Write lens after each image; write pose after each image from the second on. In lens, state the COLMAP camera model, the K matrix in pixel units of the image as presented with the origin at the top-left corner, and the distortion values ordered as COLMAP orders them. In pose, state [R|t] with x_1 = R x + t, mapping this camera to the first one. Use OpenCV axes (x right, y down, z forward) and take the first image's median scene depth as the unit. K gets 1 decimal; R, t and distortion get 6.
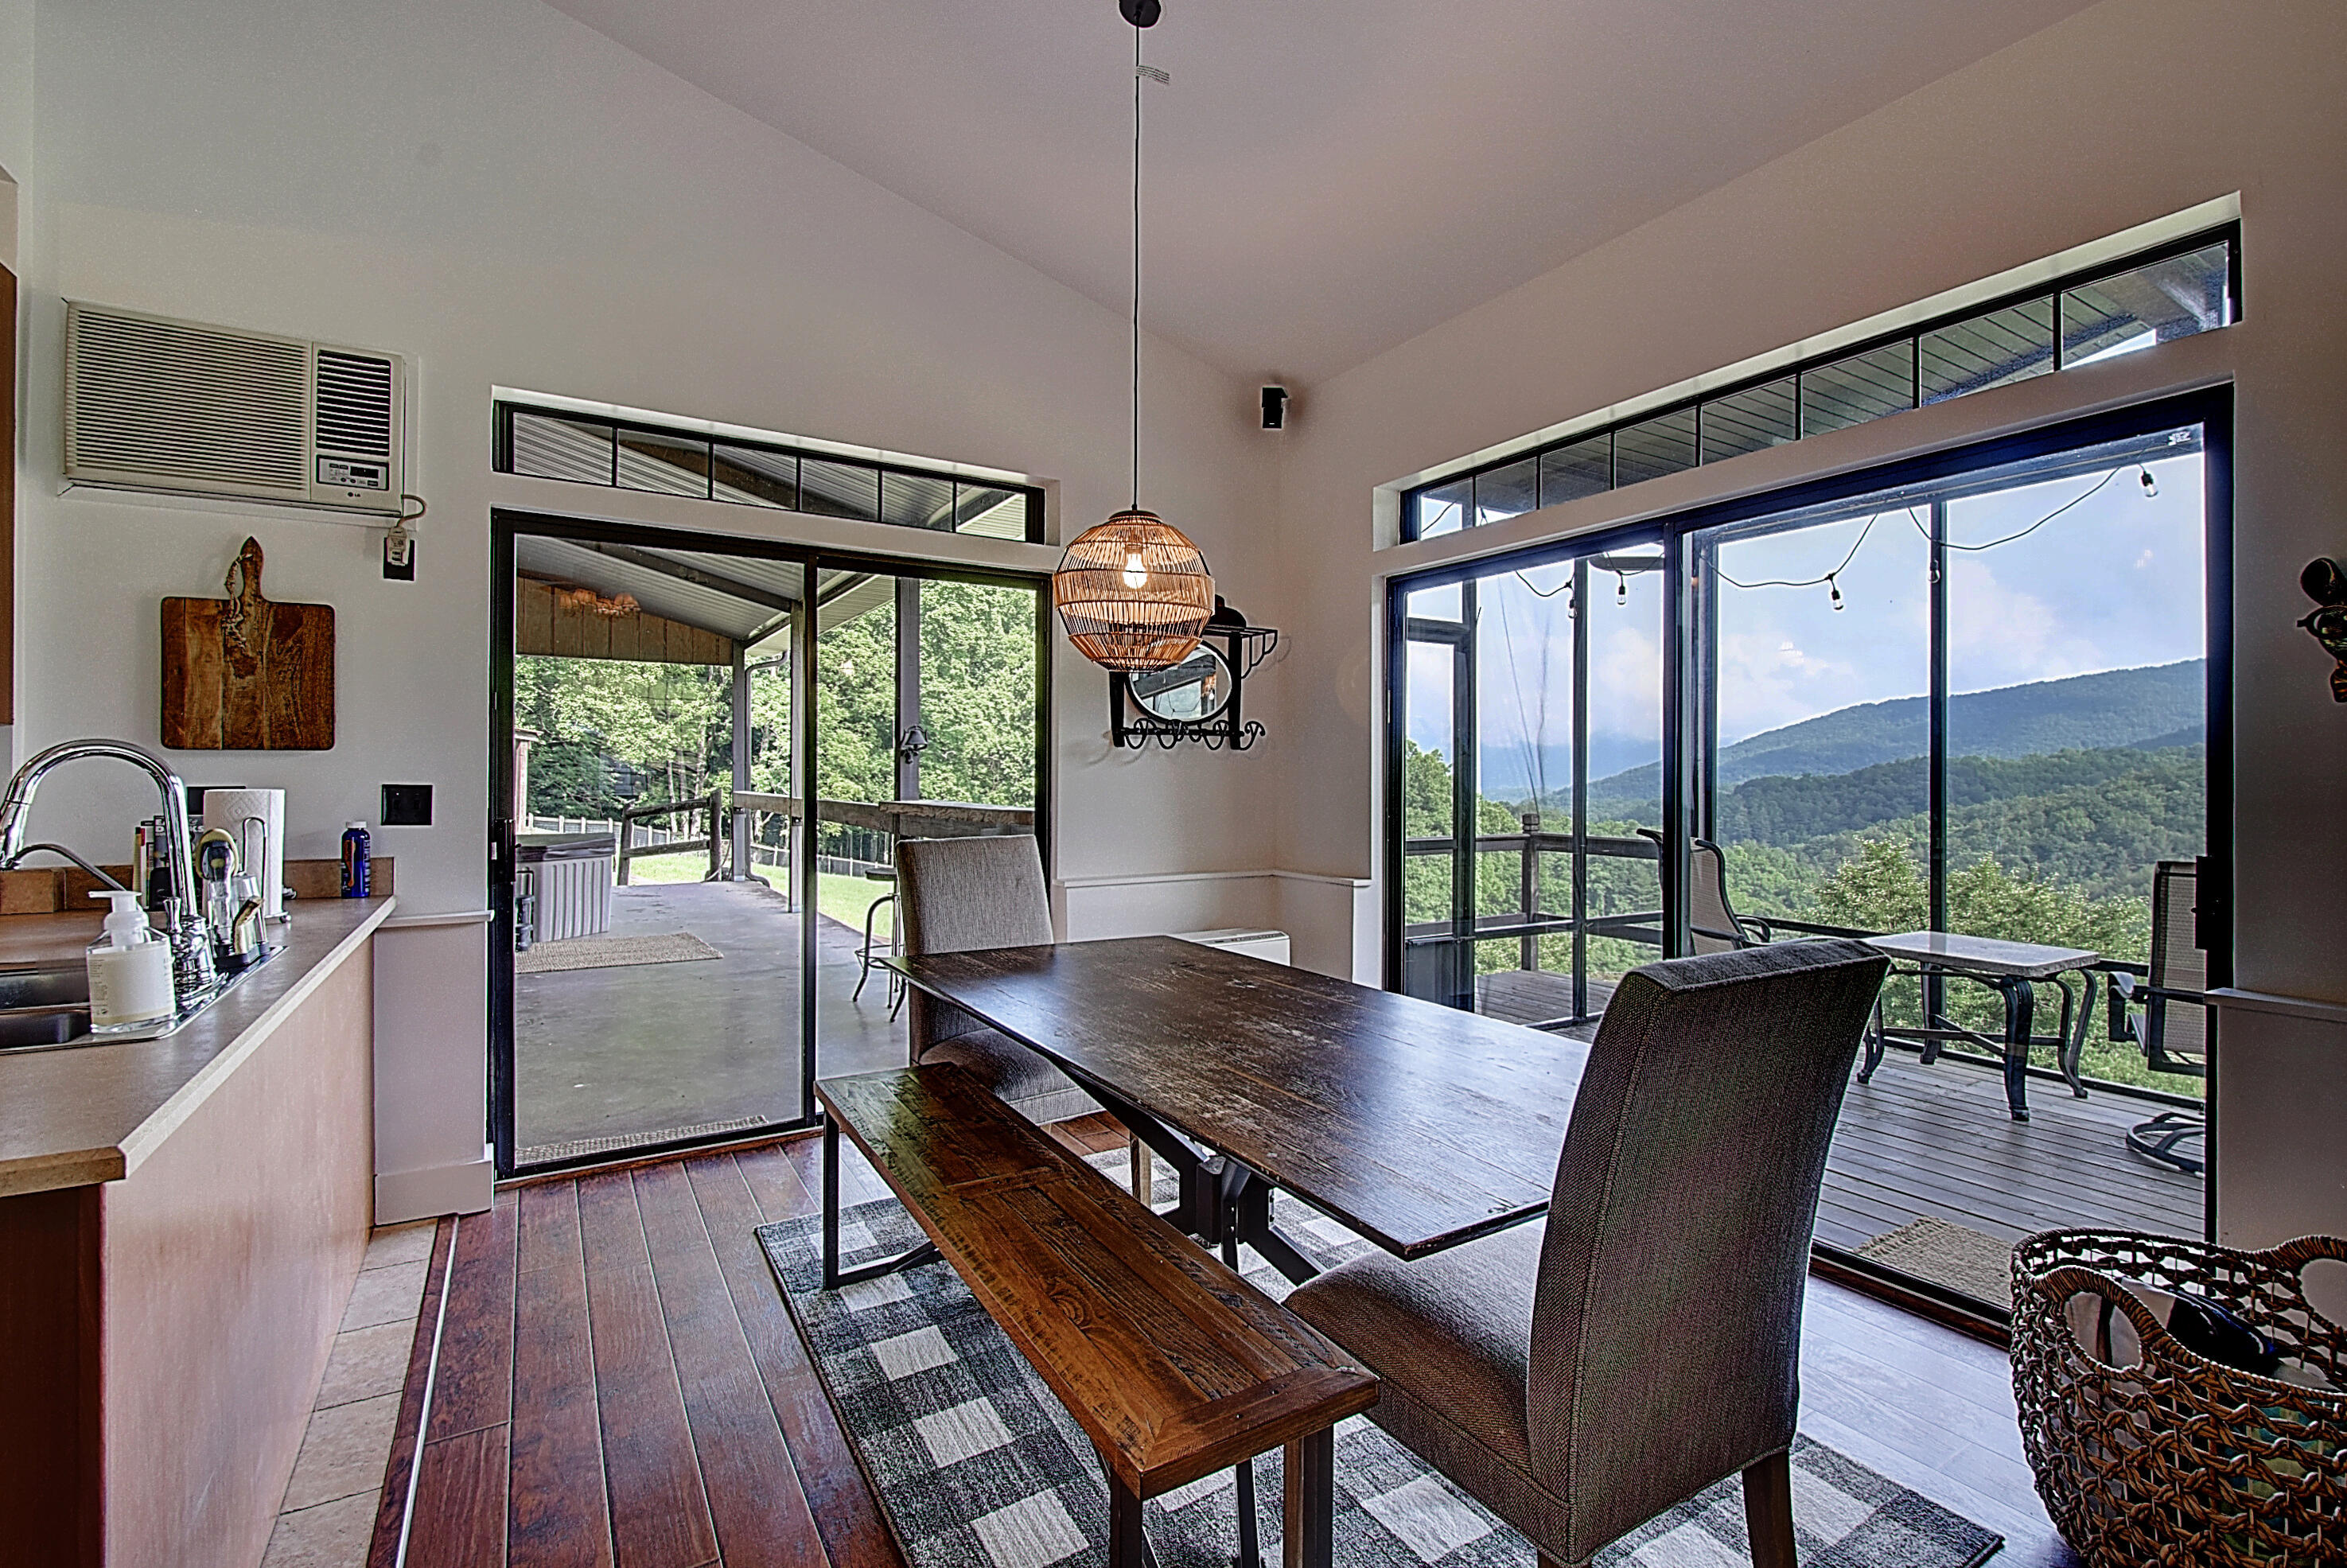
lens RADIAL K [[1037.2, 0, 1177.7], [0, 1037.2, 767.7], [0, 0, 1]] dist [0.000366, -0.003797]
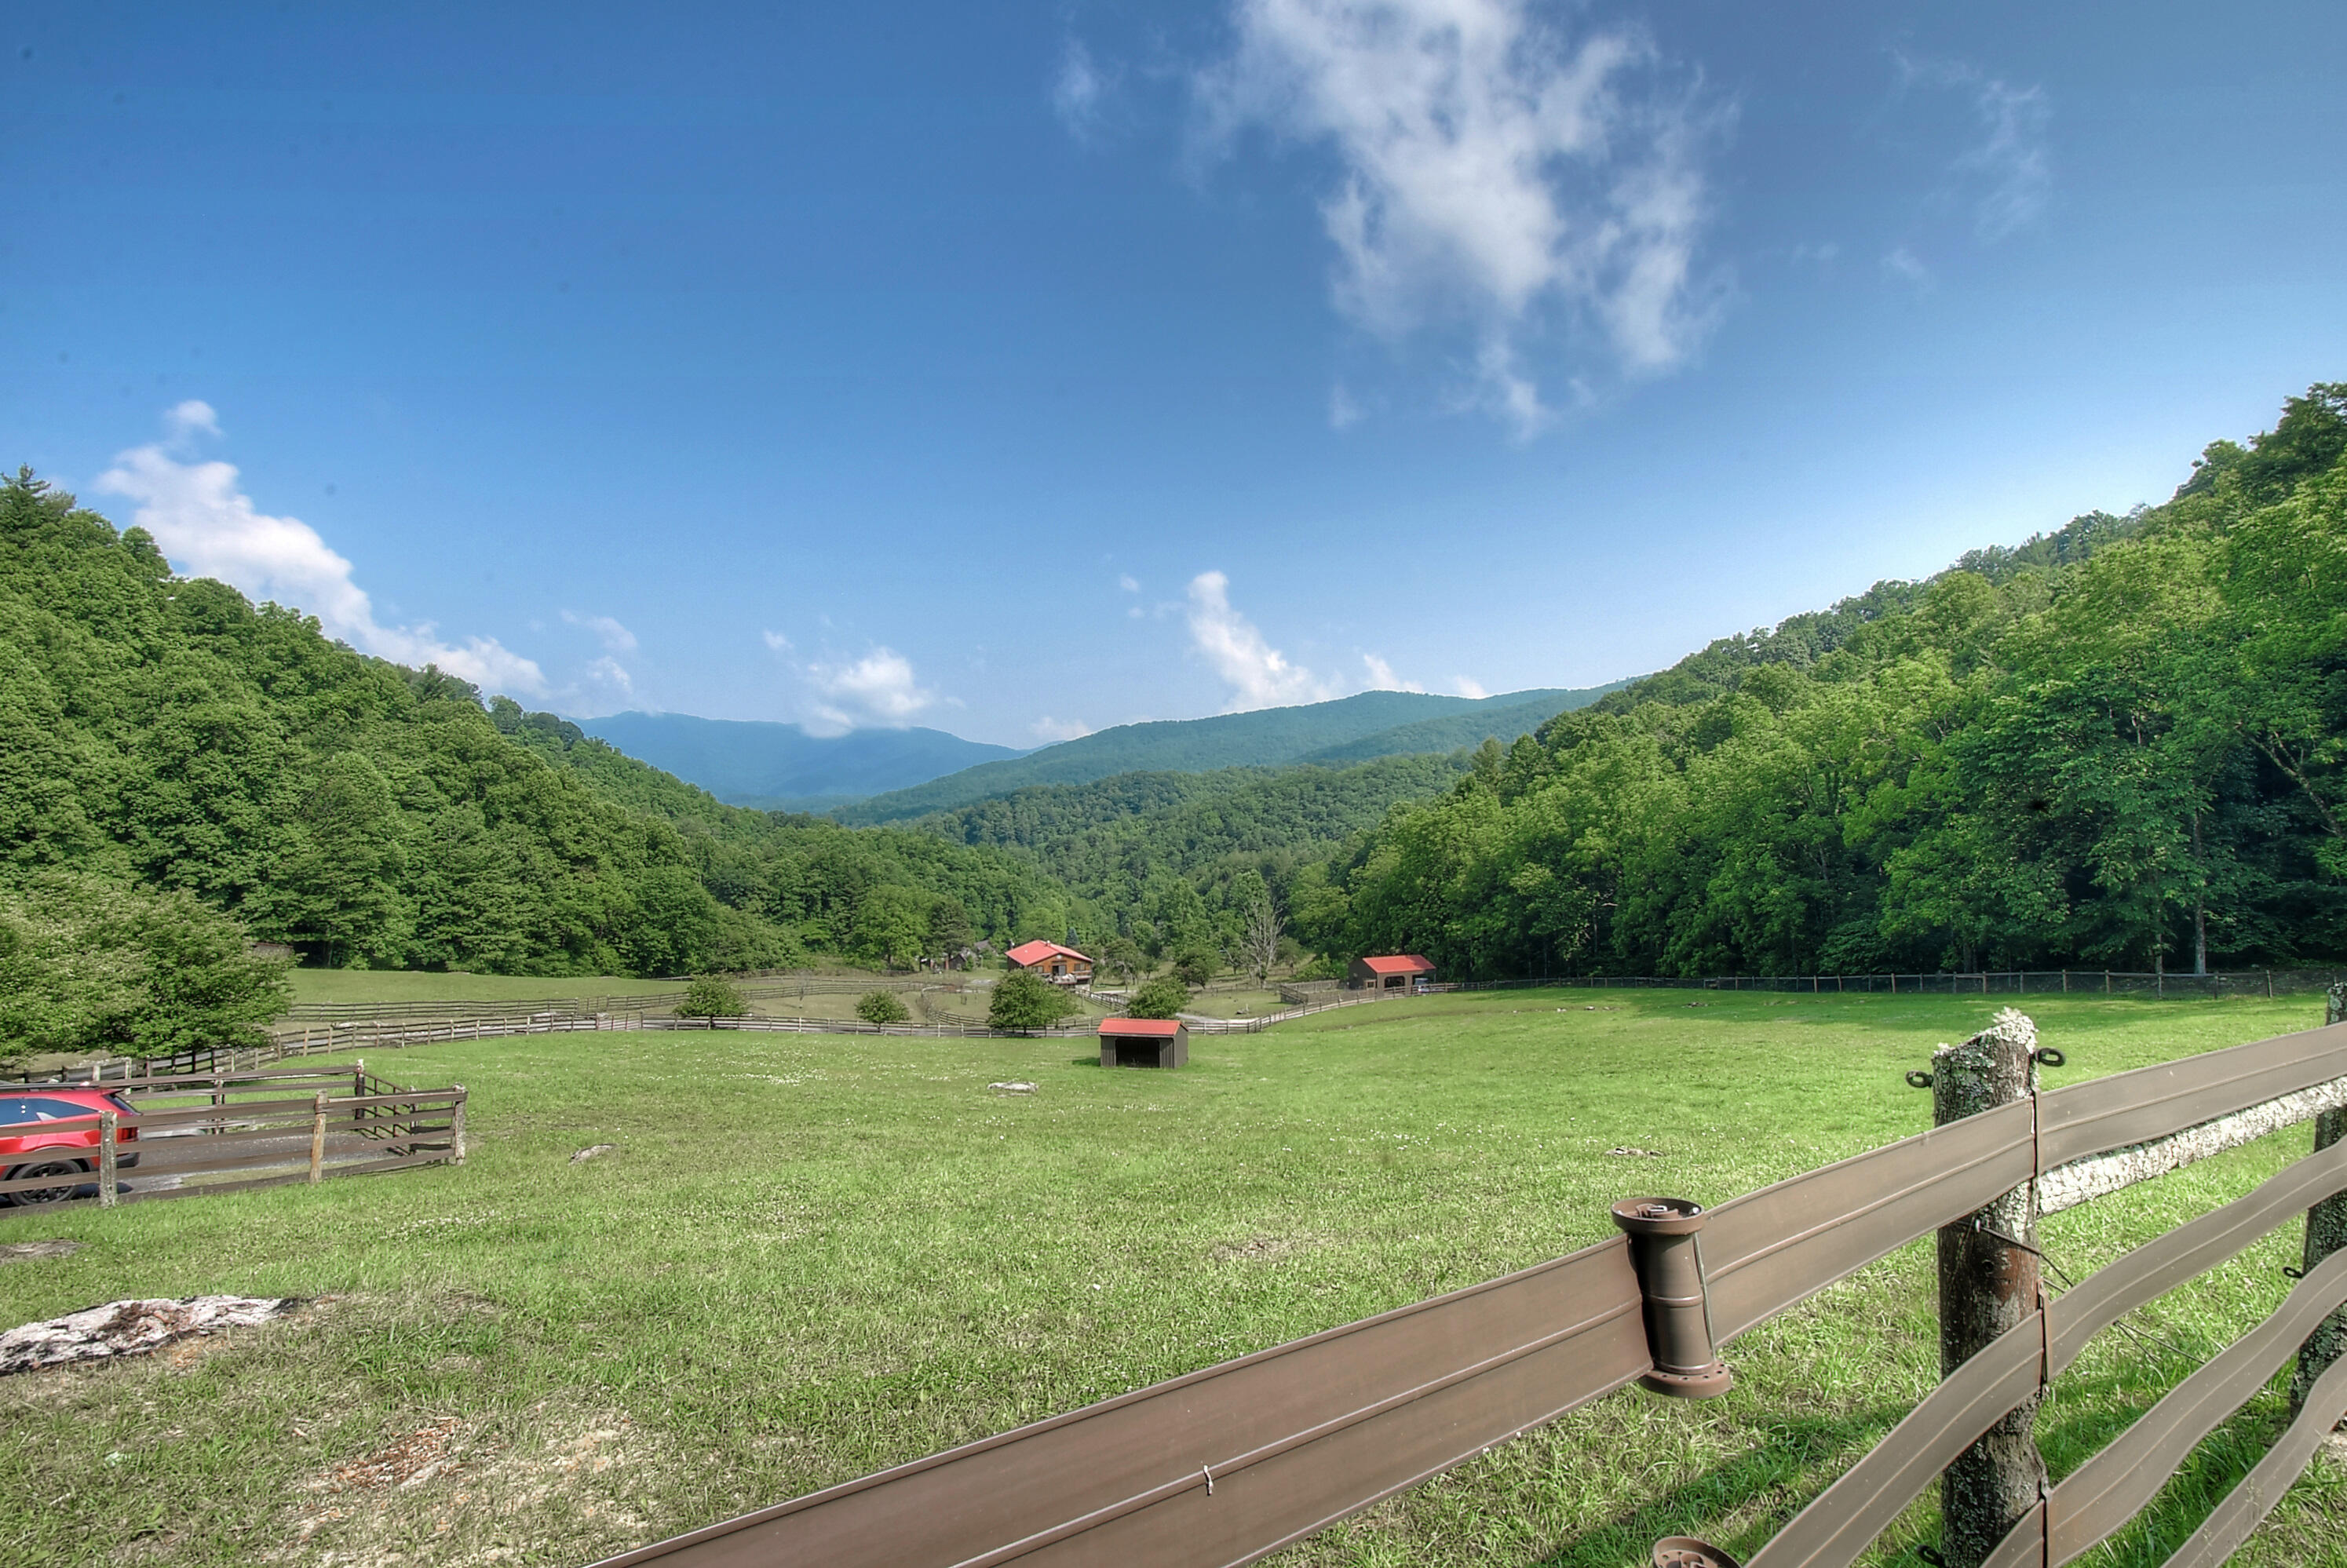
lens RADIAL K [[1037.1, 0, 1213.5], [0, 1037.1, 752.5], [0, 0, 1]] dist [0.000366, -0.003797]
pose [[0.809745, 0.020805, 0.586413, 0.085423], [-0.009557, 0.999706, -0.022271, -0.007356], [-0.586704, 0.012429, 0.809706, -0.093320]]
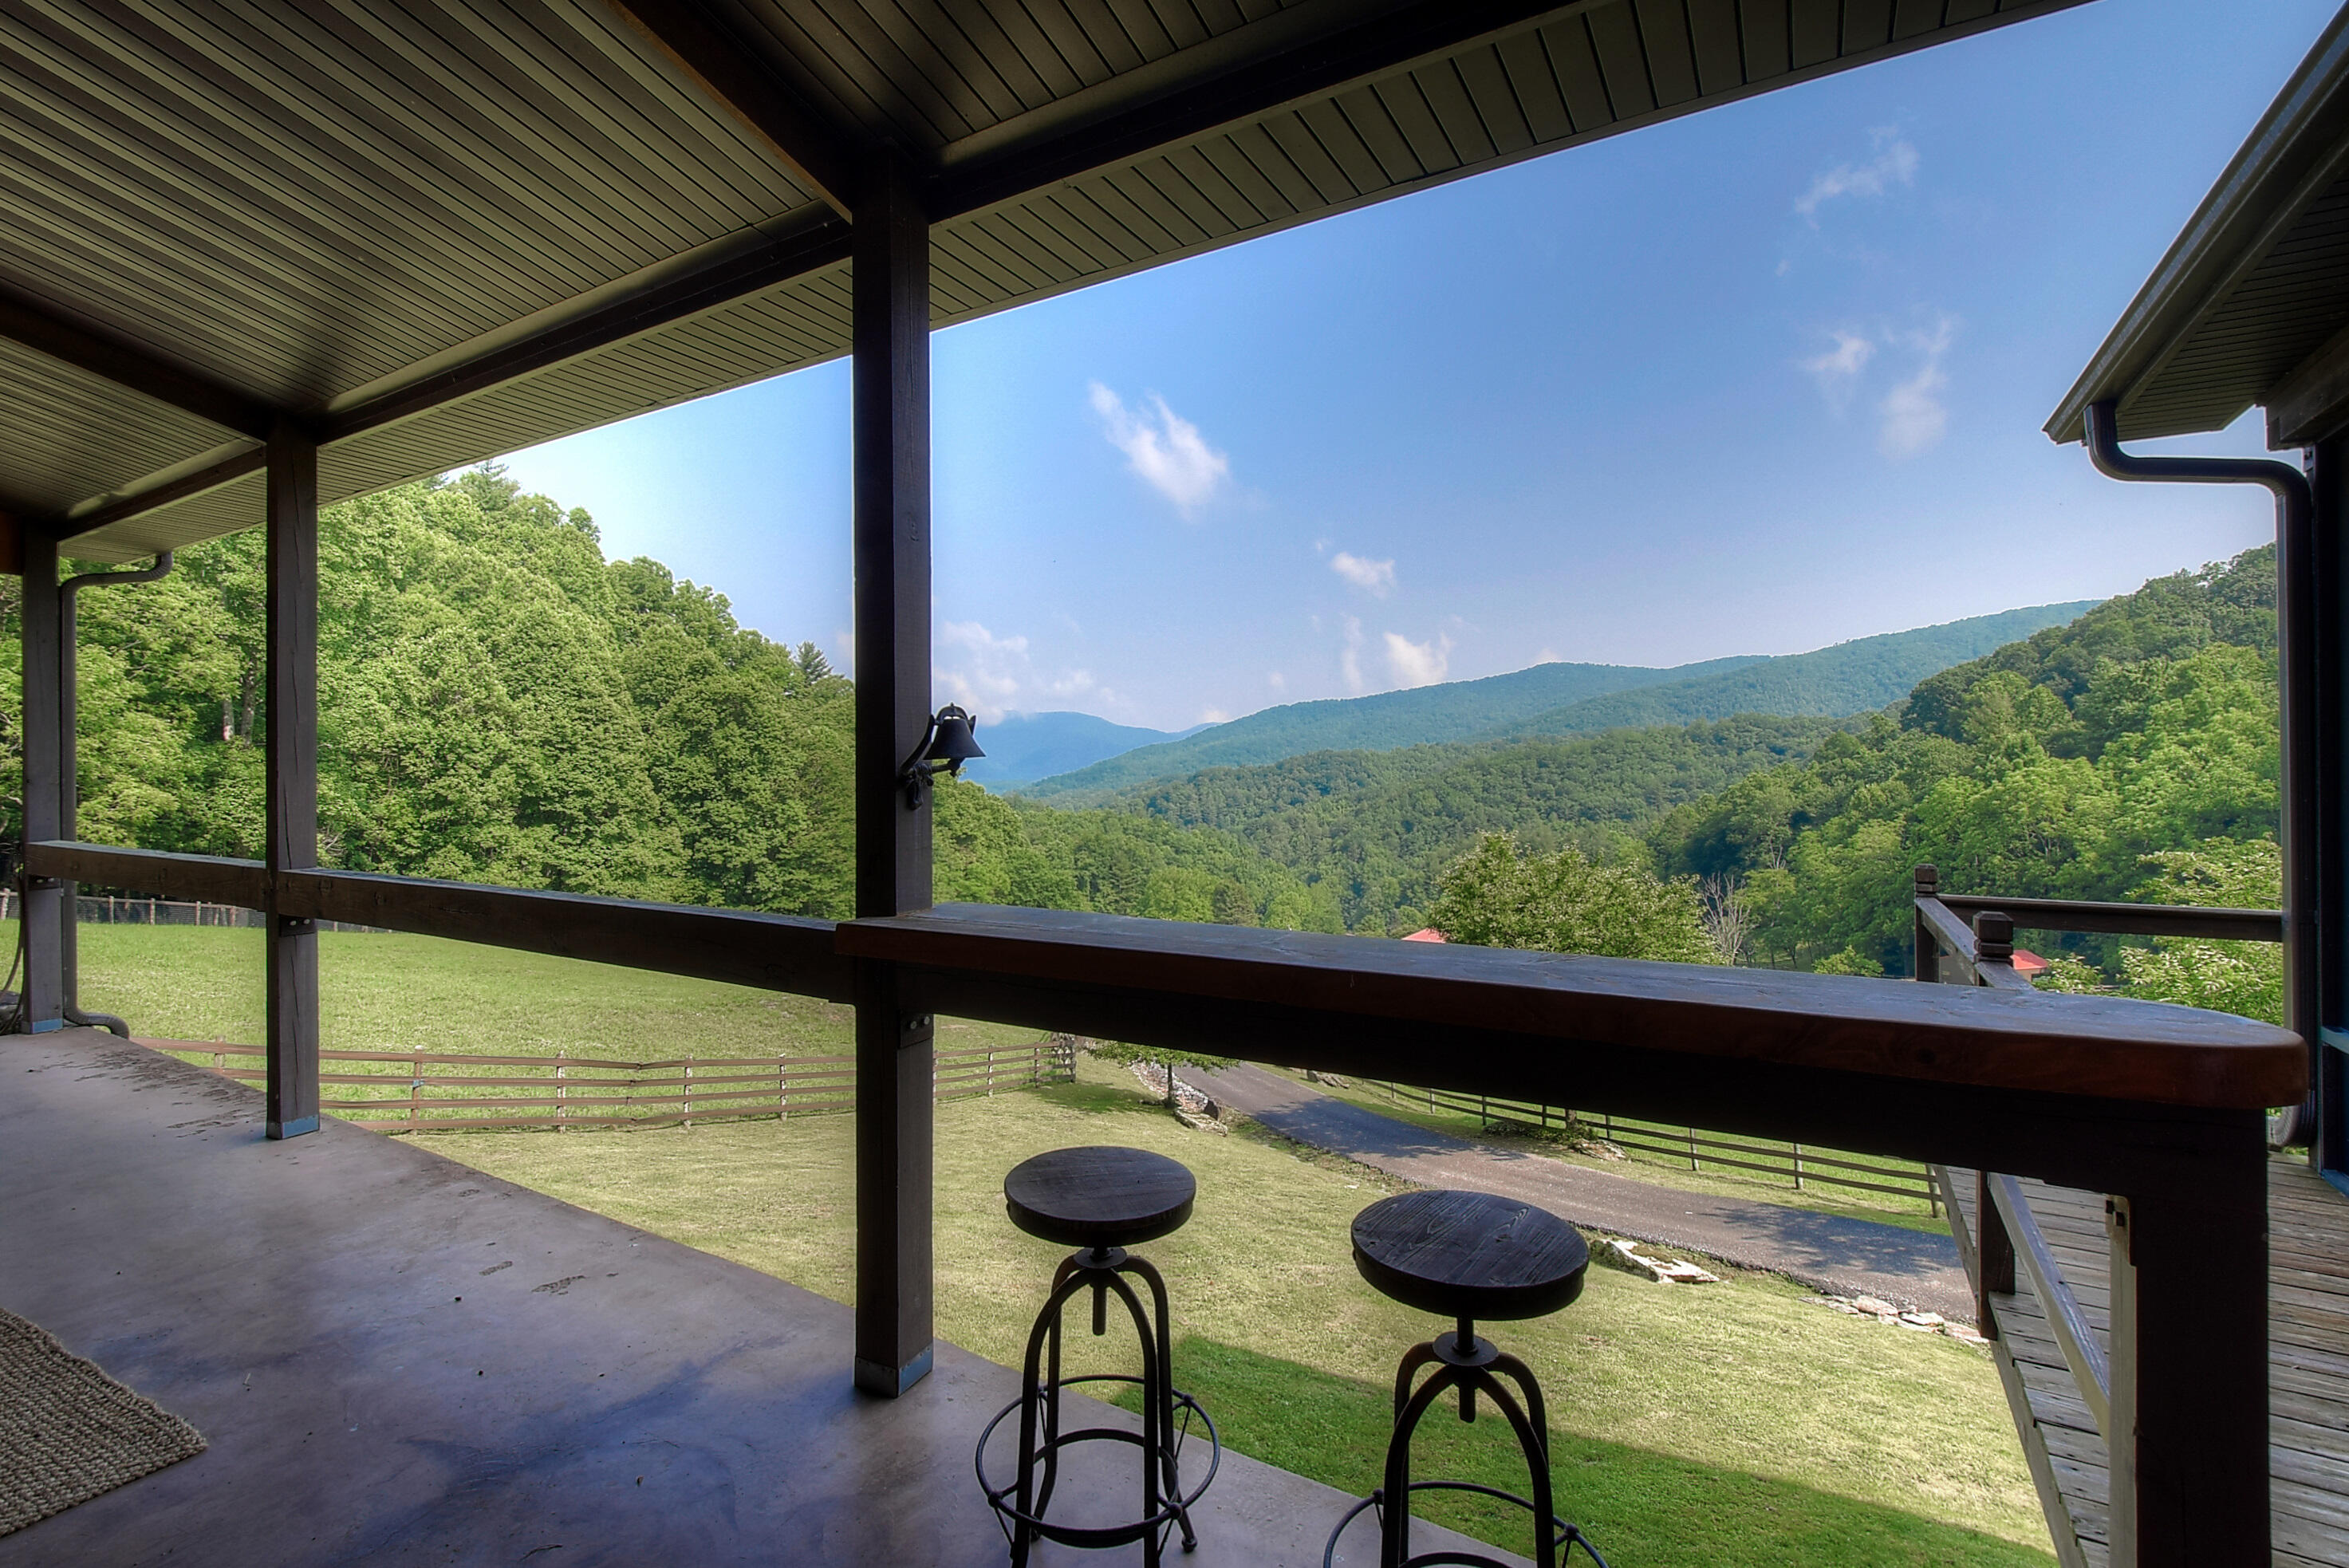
lens RADIAL K [[1038.1, 0, 1168.4], [0, 1038.1, 765.8], [0, 0, 1]] dist [0.010212, -0.006747]
pose [[0.884862, -0.006745, 0.465805, -0.010836], [0.004359, 0.999971, 0.006199, -0.000697], [-0.465833, -0.003454, 0.884866, 0.019621]]
